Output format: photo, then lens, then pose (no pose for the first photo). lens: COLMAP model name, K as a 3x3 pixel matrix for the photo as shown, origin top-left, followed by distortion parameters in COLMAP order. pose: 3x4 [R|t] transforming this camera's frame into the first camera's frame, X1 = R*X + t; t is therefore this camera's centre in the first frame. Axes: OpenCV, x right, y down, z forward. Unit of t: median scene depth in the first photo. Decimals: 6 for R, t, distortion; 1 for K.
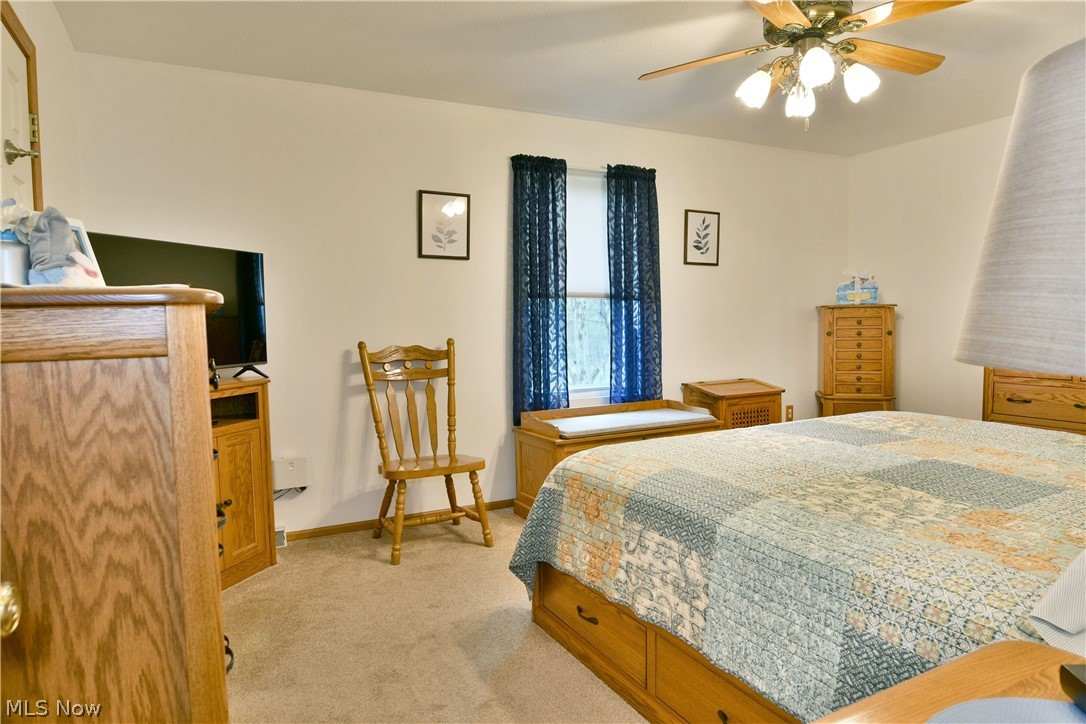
lens RADIAL K [[659.3, 0, 539.7], [0, 659.3, 361.4], [0, 0, 1]] dist [-0.010064, -0.009672]
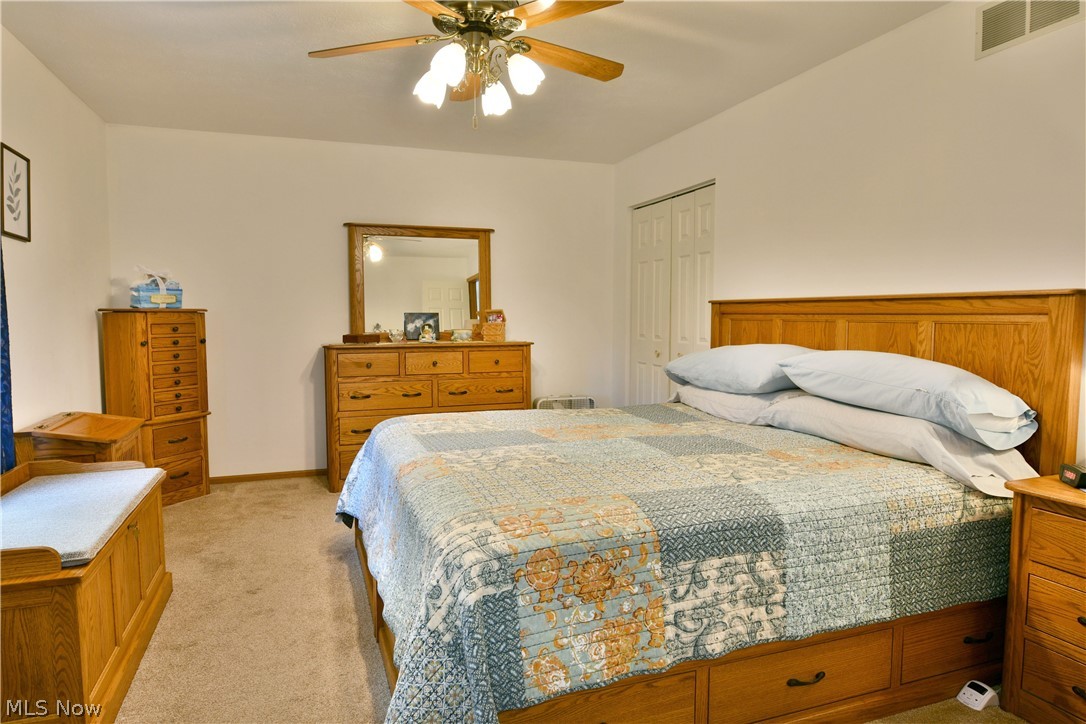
lens RADIAL K [[659.3, 0, 540.9], [0, 659.3, 362.4], [0, 0, 1]] dist [-0.010064, -0.009672]
pose [[0.129294, -0.054454, 0.990110, -0.712024], [0.061370, 0.997016, 0.046820, -0.067946], [-0.989705, 0.054710, 0.132250, 1.040564]]
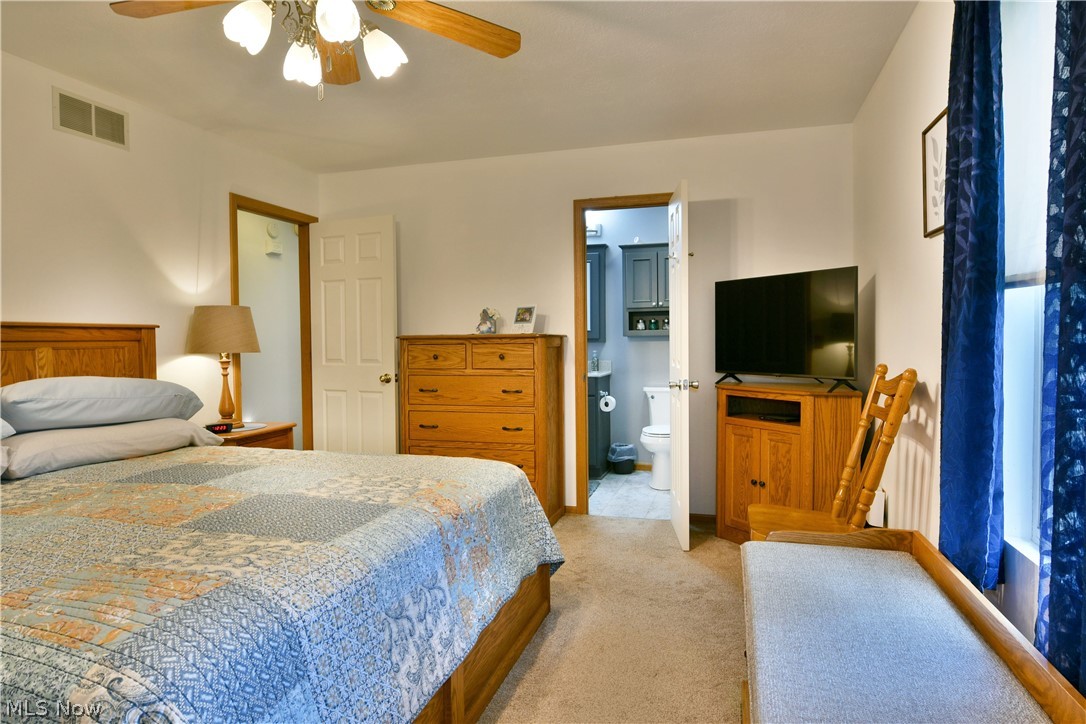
lens RADIAL K [[659.3, 0, 541.5], [0, 659.3, 364.0], [0, 0, 1]] dist [-0.010064, -0.009672]
pose [[-0.694257, 0.050487, -0.717954, 0.854961], [-0.028970, 0.994768, 0.097967, -0.170279], [0.719143, 0.088814, -0.689162, 2.135159]]
